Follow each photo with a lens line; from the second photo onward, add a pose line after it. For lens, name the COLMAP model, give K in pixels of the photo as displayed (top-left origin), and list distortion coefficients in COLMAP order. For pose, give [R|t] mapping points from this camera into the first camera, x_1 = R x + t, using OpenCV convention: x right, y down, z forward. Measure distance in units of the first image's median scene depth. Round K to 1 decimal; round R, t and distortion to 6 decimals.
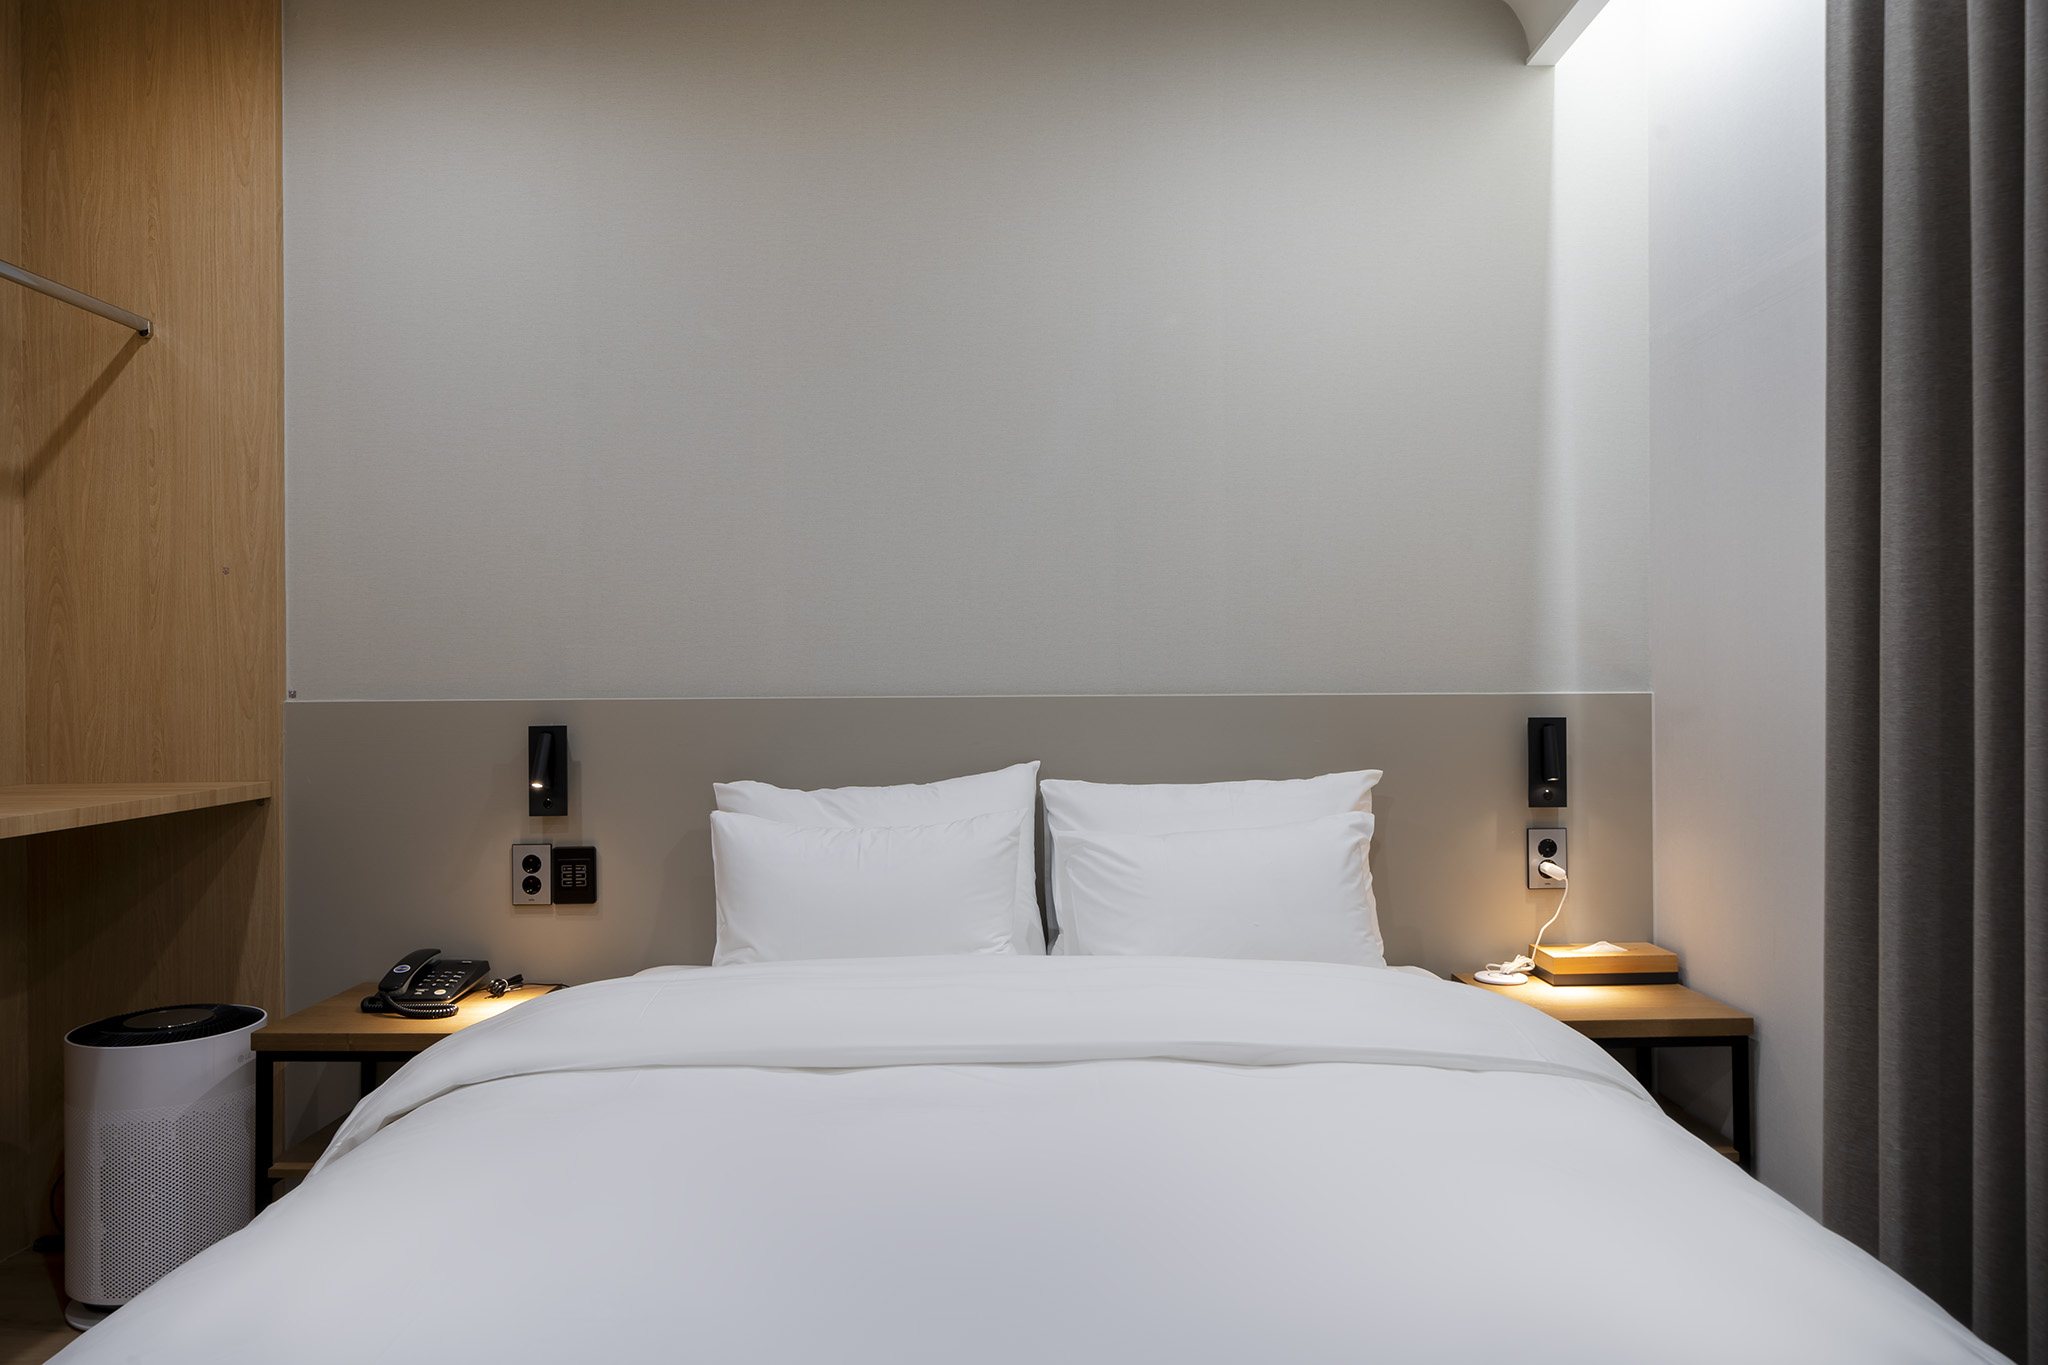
lens RADIAL K [[1354.8, 0, 1024.0], [0, 1354.8, 682.5], [0, 0, 1]] dist [0.007646, 0.001786]
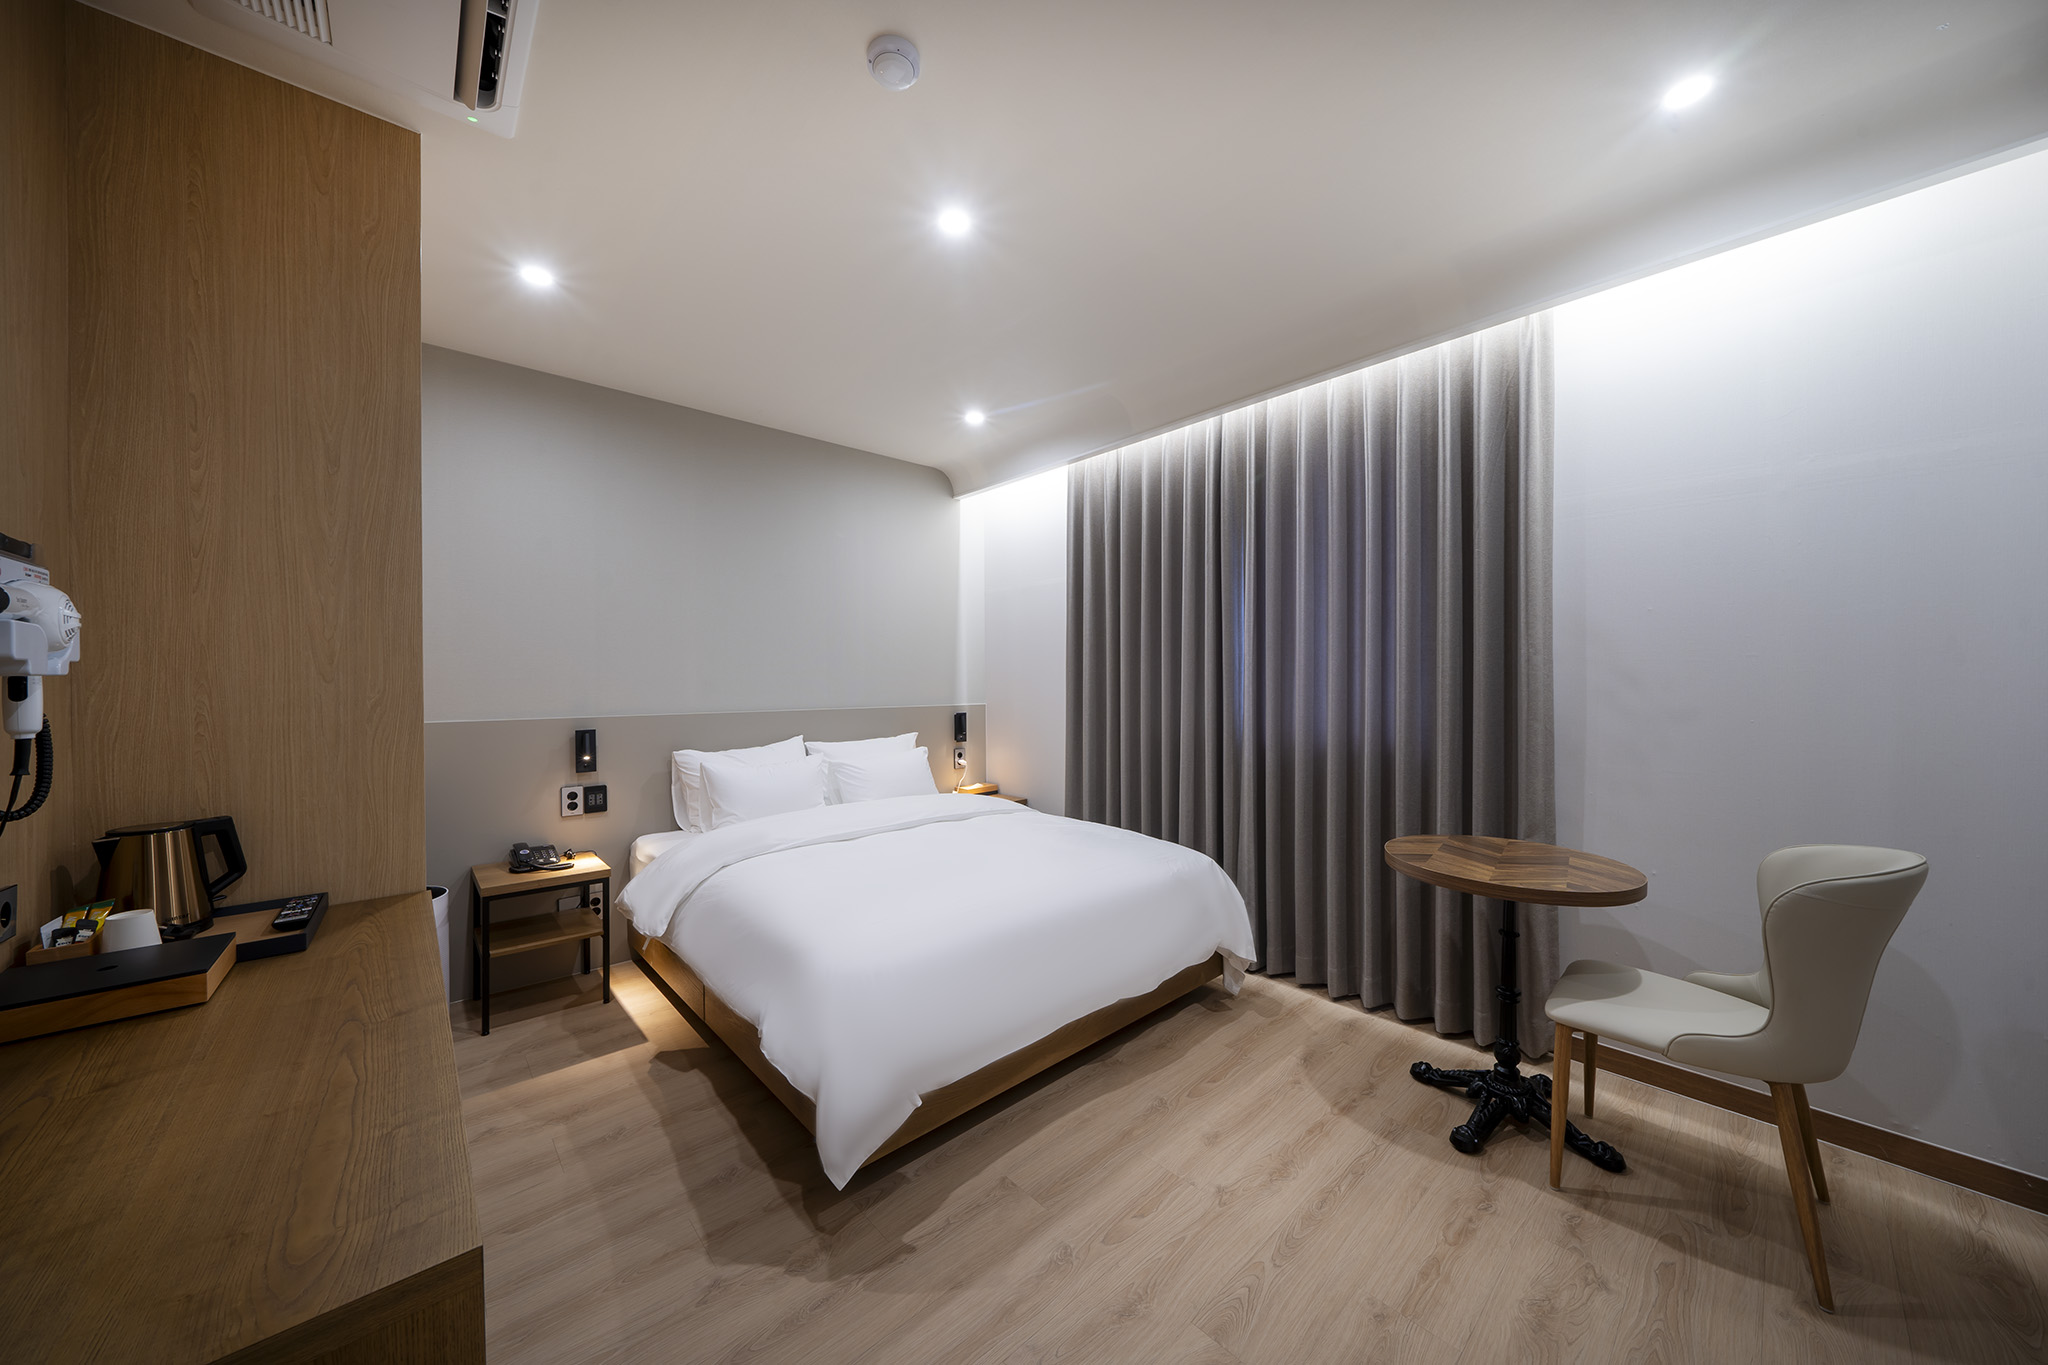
lens RADIAL K [[699.3, 0, 1025.1], [0, 699.3, 688.0], [0, 0, 1]] dist [-0.001866, 0.000098]
pose [[0.733781, -0.003370, 0.679377, -0.586571], [-0.001389, 0.999978, 0.006461, -0.041203], [-0.679384, -0.005684, 0.733761, -0.266534]]
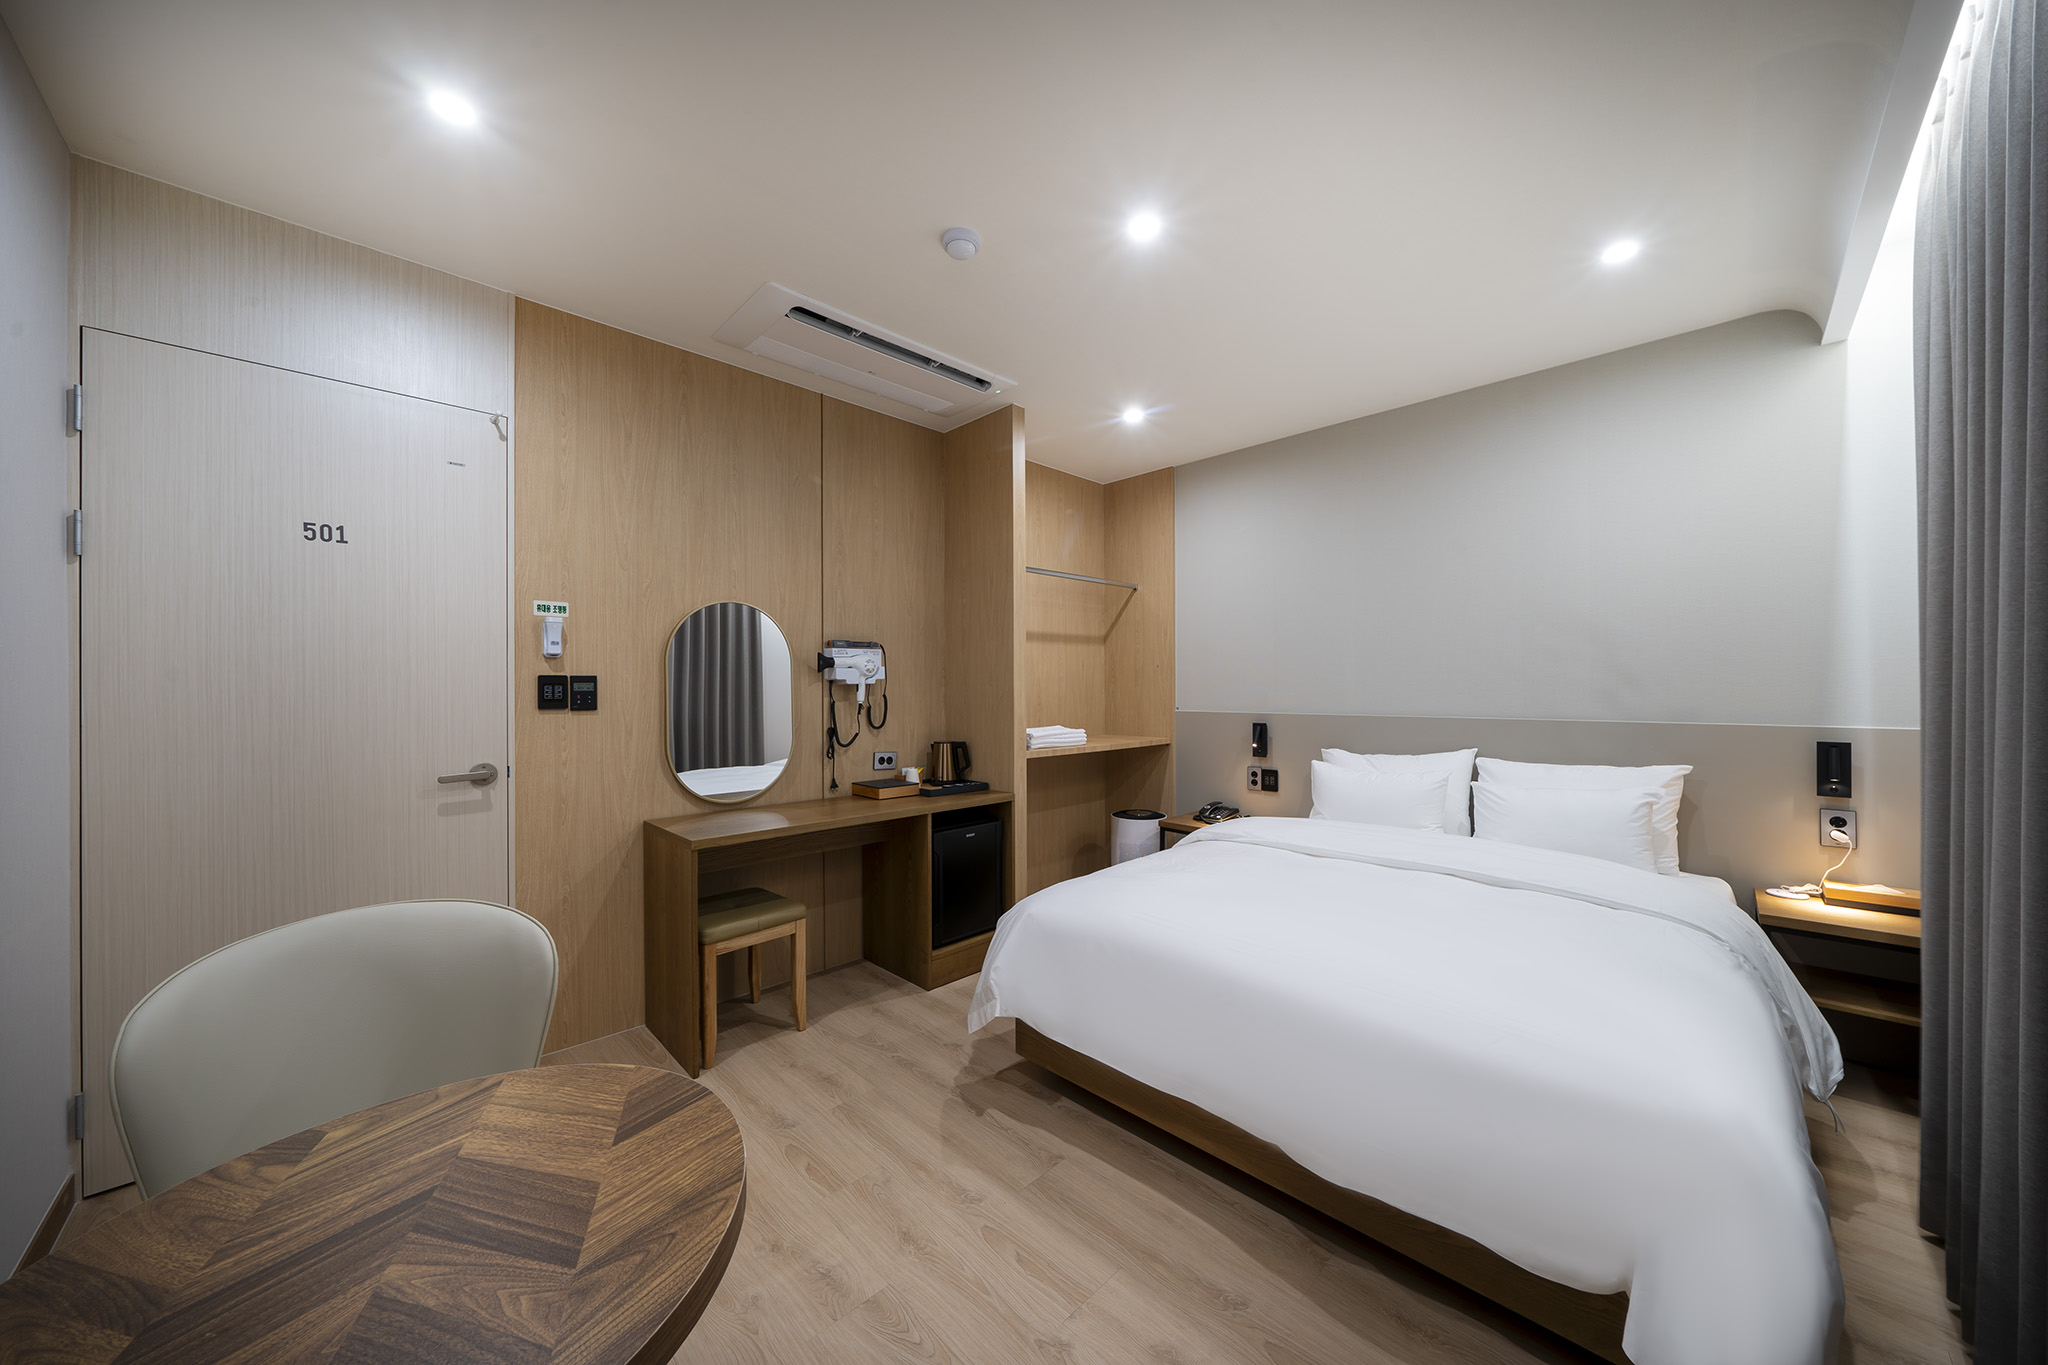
lens RADIAL K [[699.3, 0, 1025.1], [0, 699.3, 688.0], [0, 0, 1]] dist [-0.001866, 0.000098]
pose [[0.708396, 0.005266, -0.705796, 0.286084], [0.000751, 0.999966, 0.008216, -0.047454], [0.705815, -0.006350, 0.708368, -0.287463]]
